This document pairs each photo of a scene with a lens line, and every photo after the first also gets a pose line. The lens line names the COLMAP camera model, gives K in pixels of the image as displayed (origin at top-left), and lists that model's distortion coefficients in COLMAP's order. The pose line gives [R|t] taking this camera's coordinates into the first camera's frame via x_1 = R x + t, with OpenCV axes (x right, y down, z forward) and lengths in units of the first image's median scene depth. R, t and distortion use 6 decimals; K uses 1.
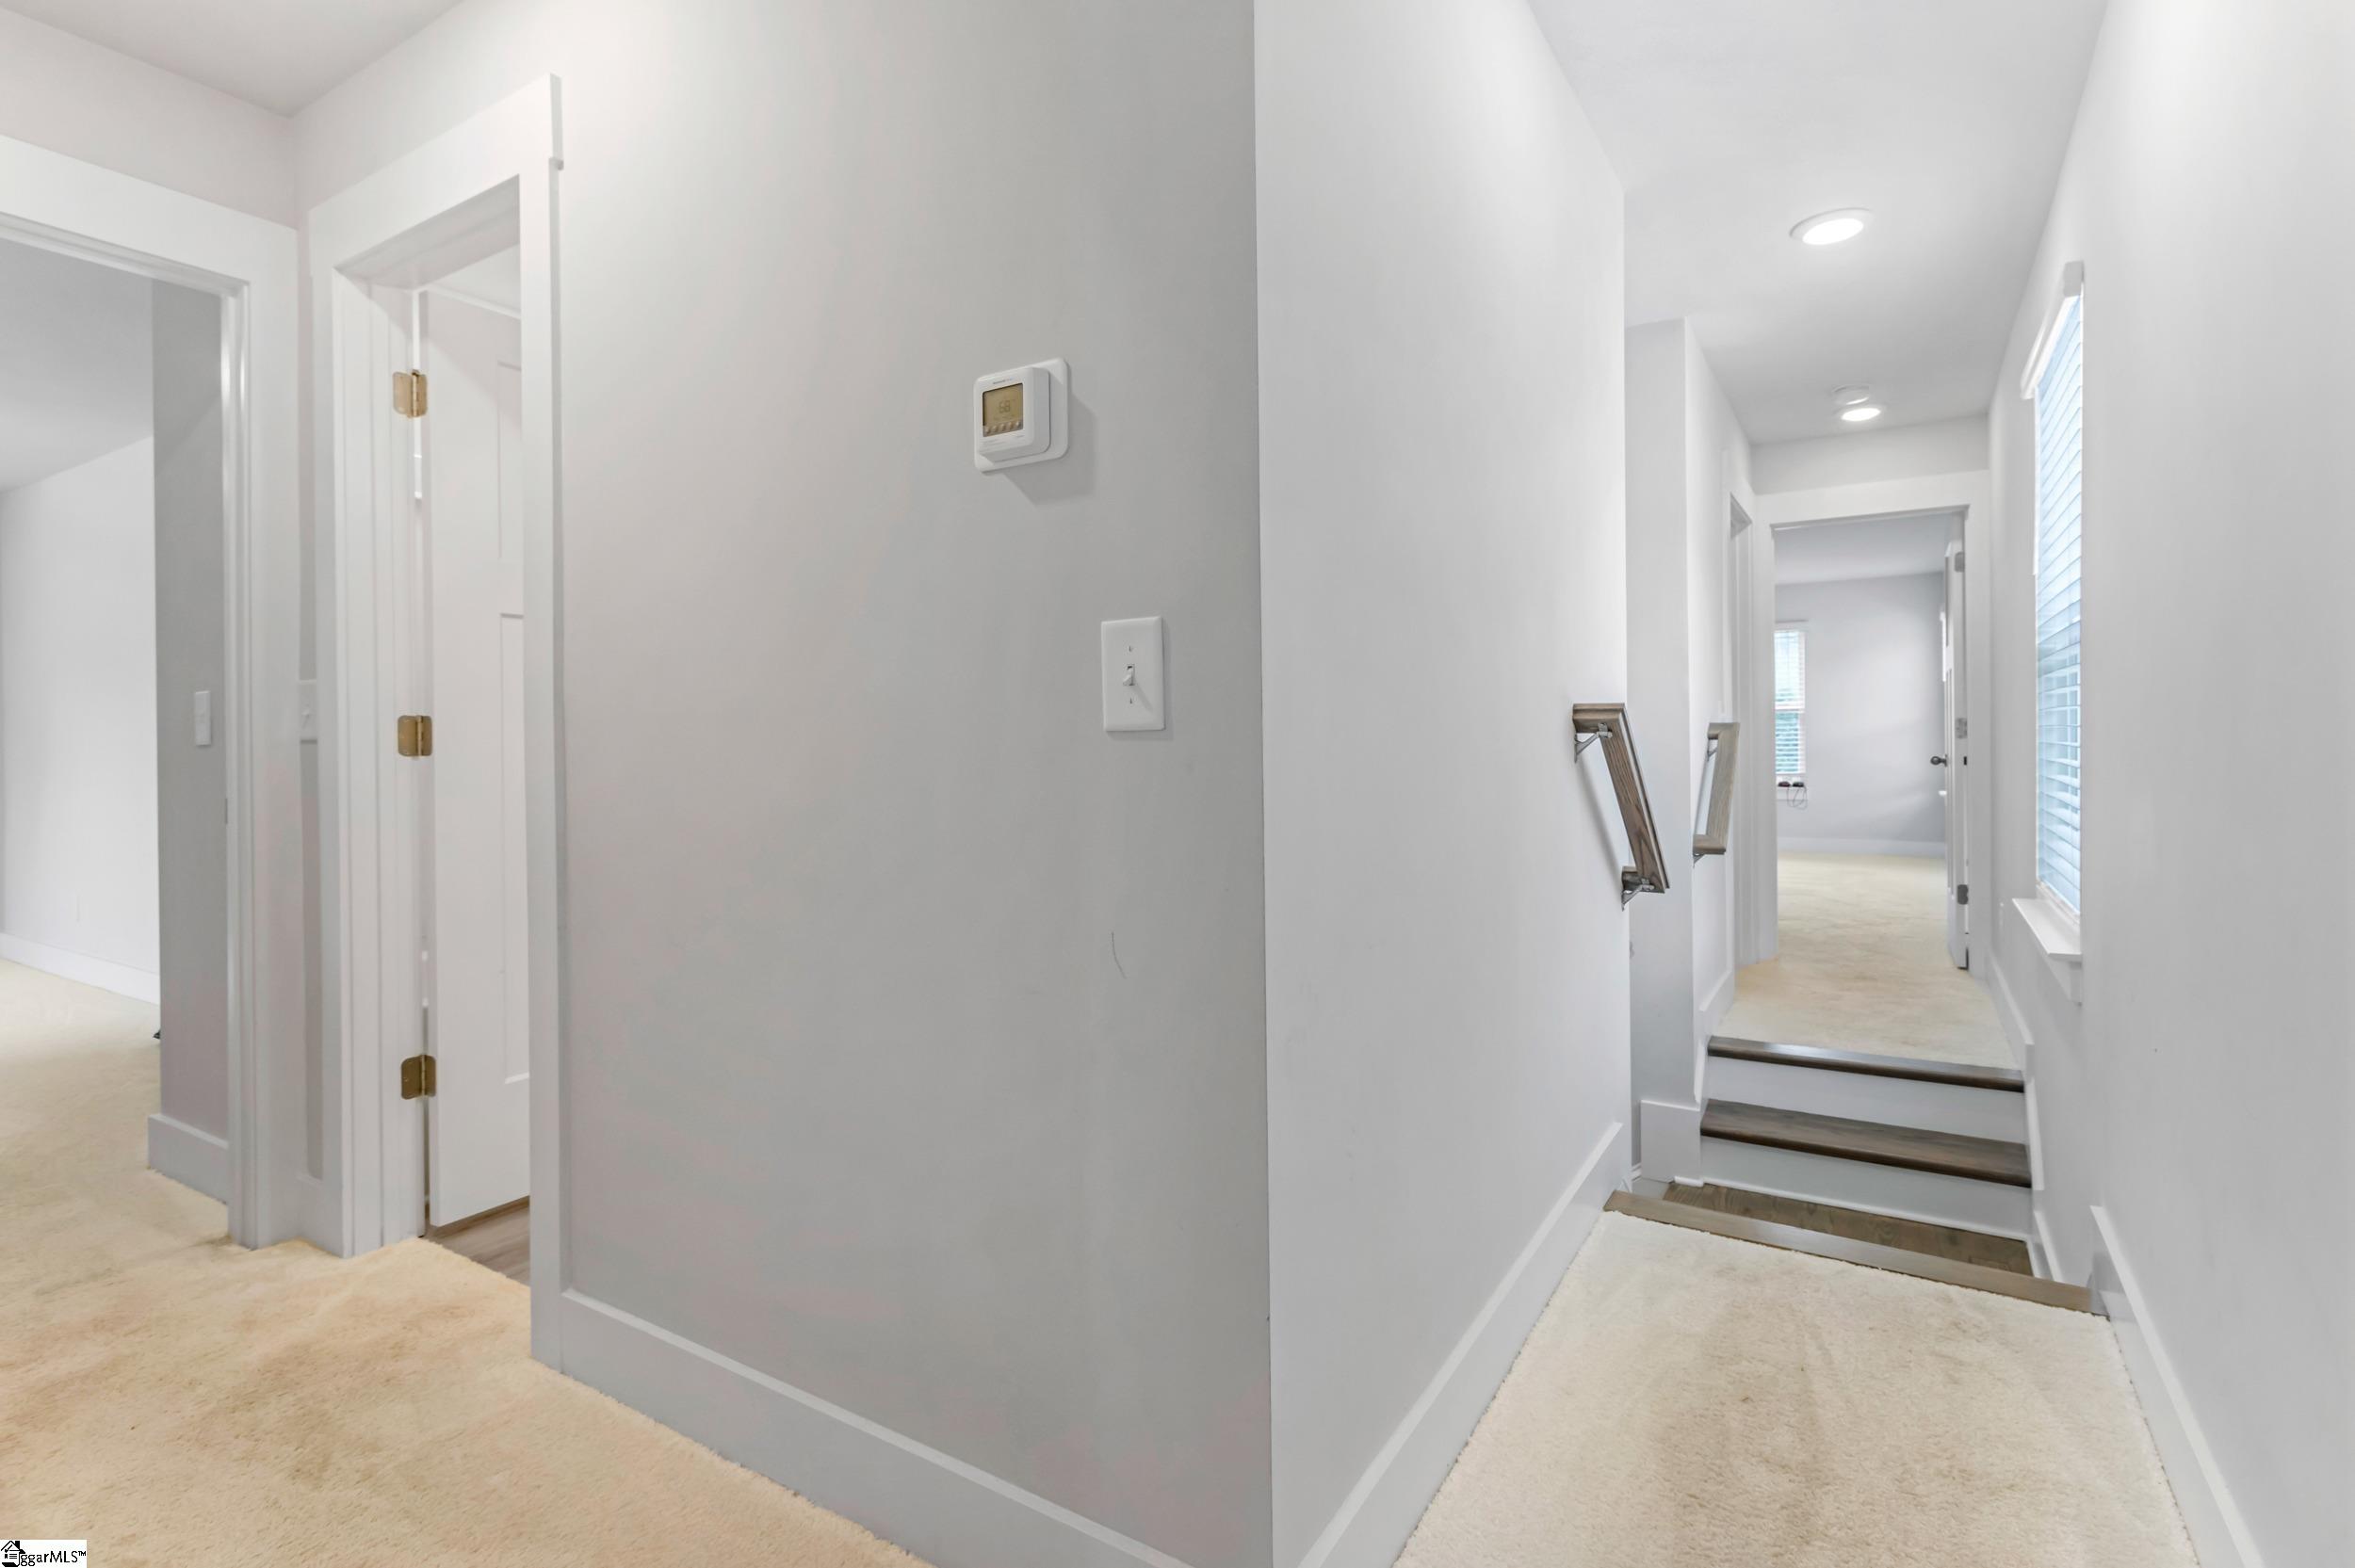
lens RADIAL K [[1137.2, 0, 1181.1], [0, 1137.2, 743.0], [0, 0, 1]] dist [0.013820, 0.000479]
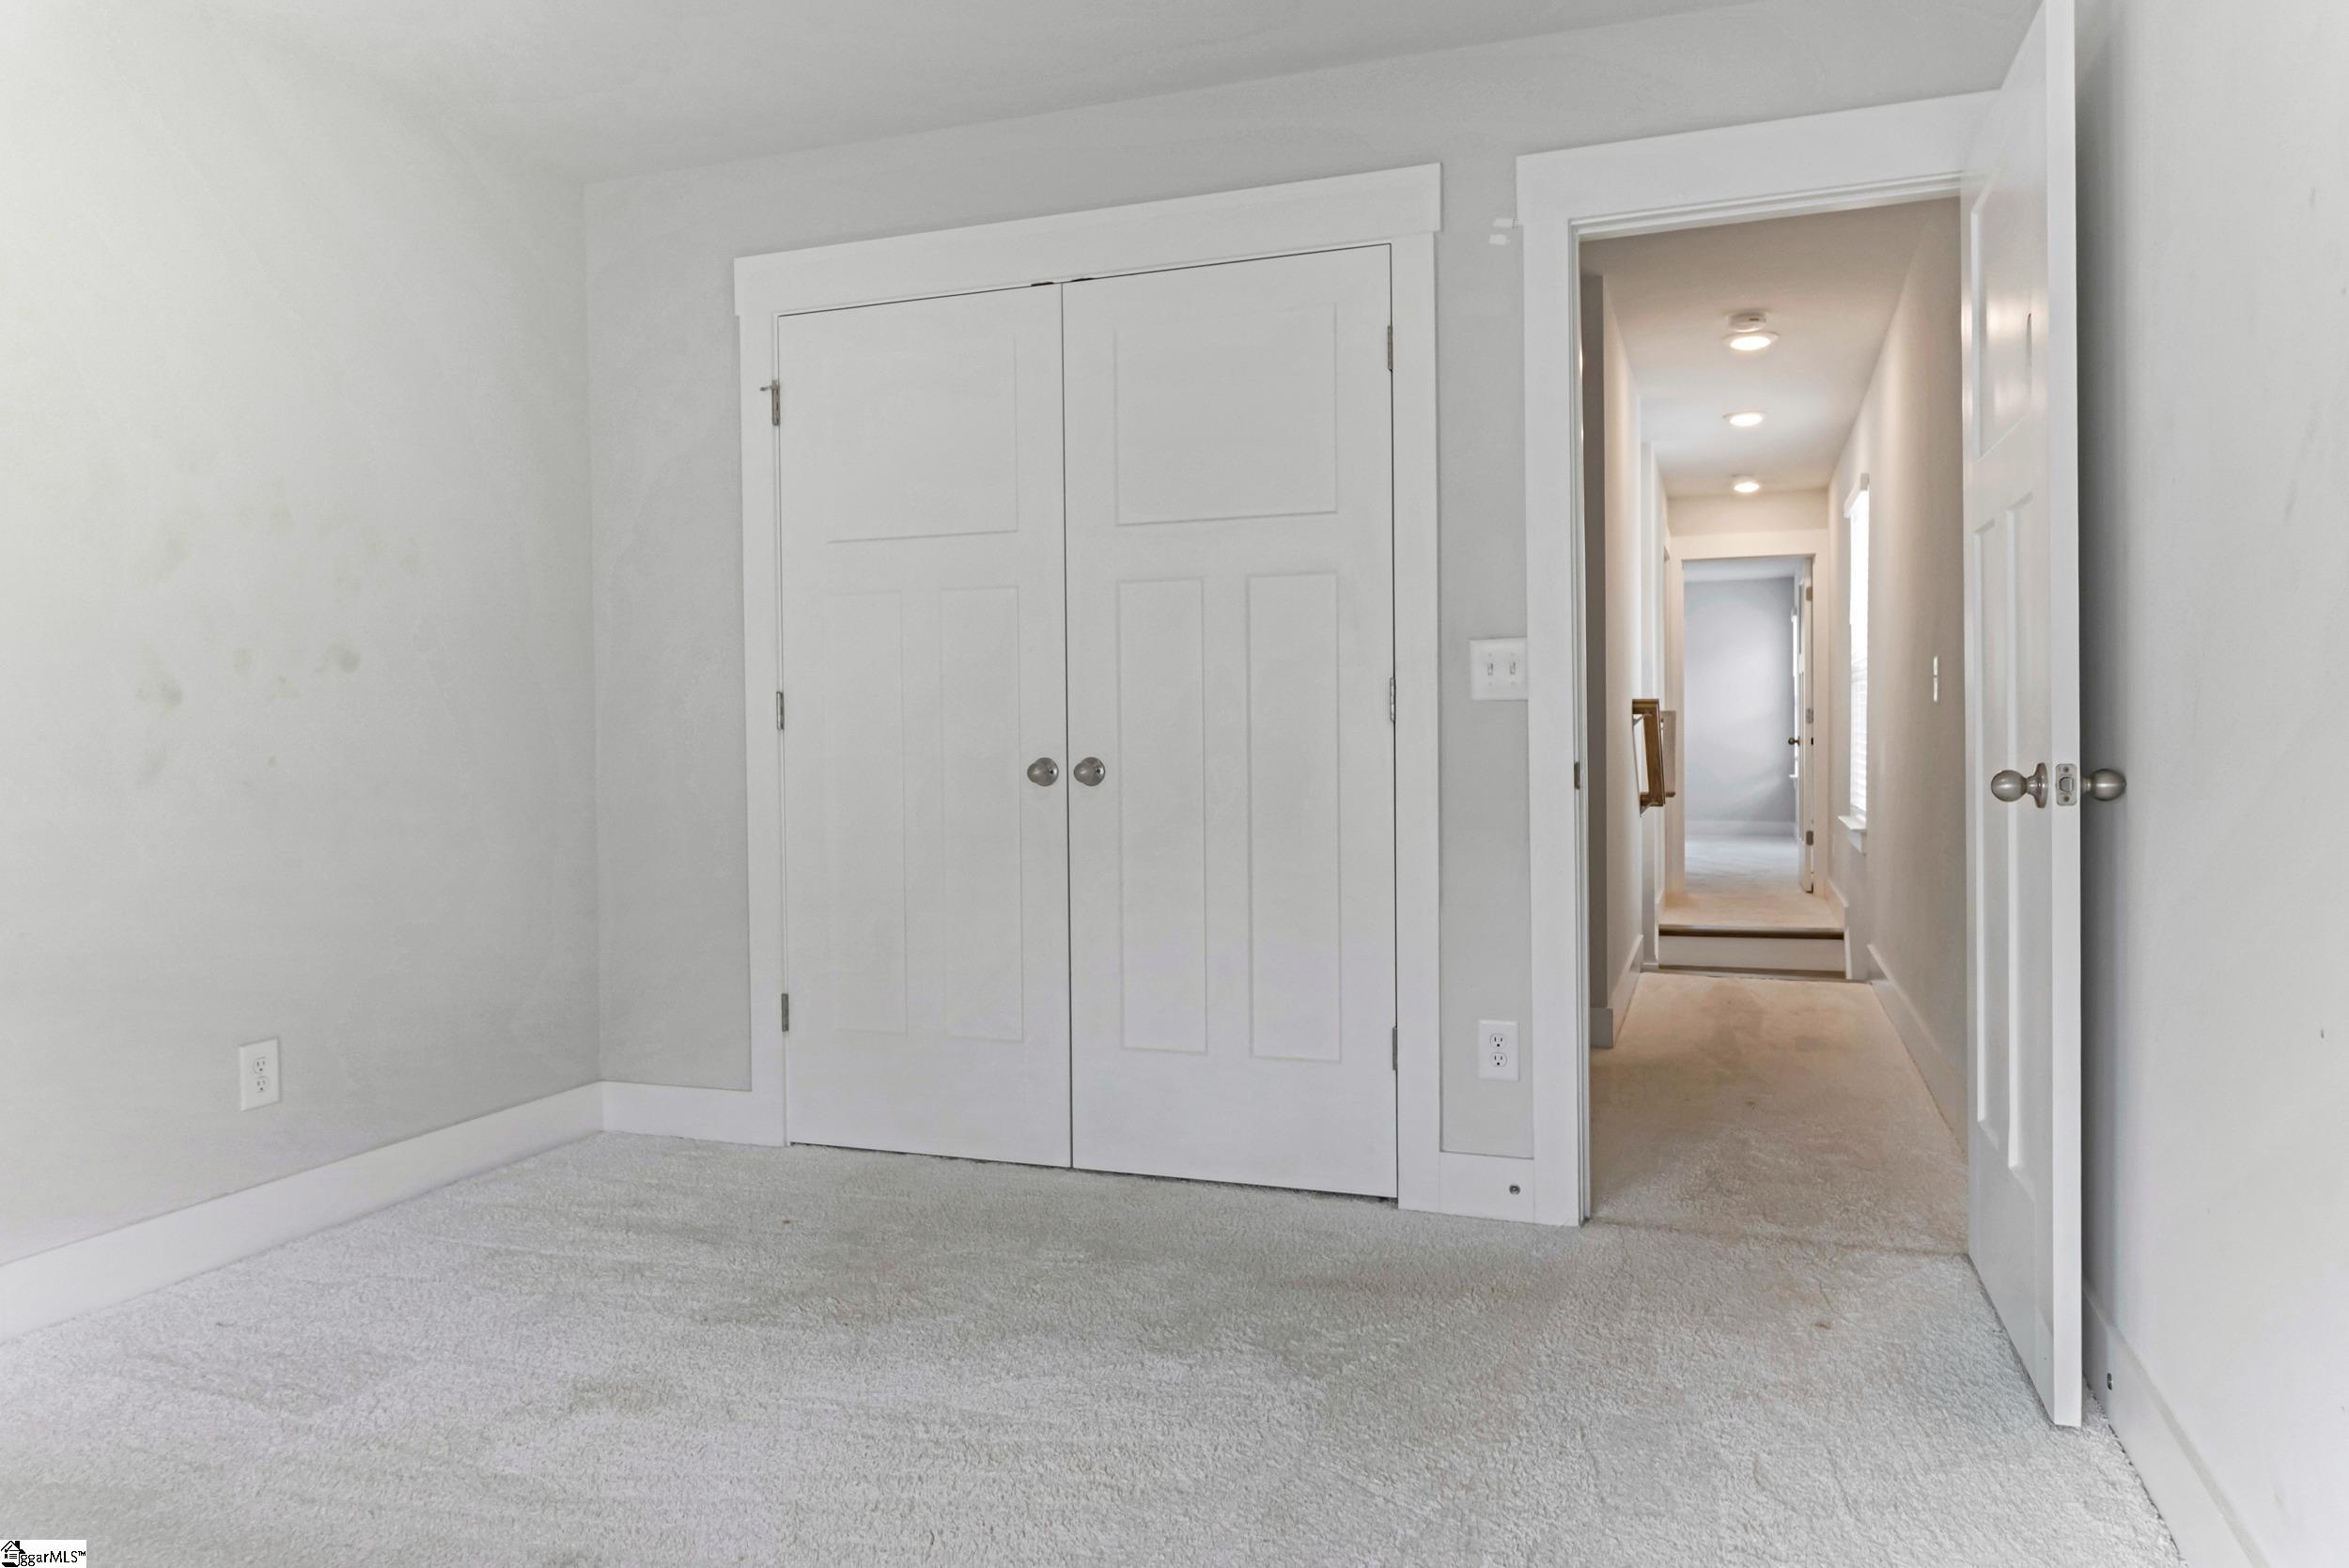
lens RADIAL K [[1527.5, 0, 1173.8], [0, 1527.5, 773.9], [0, 0, 1]] dist [-0.005761, -0.001770]
pose [[0.978497, -0.005393, 0.206193, -0.453919], [0.001372, 0.999806, 0.019640, 0.019550], [-0.206259, -0.018935, 0.978314, -0.650101]]
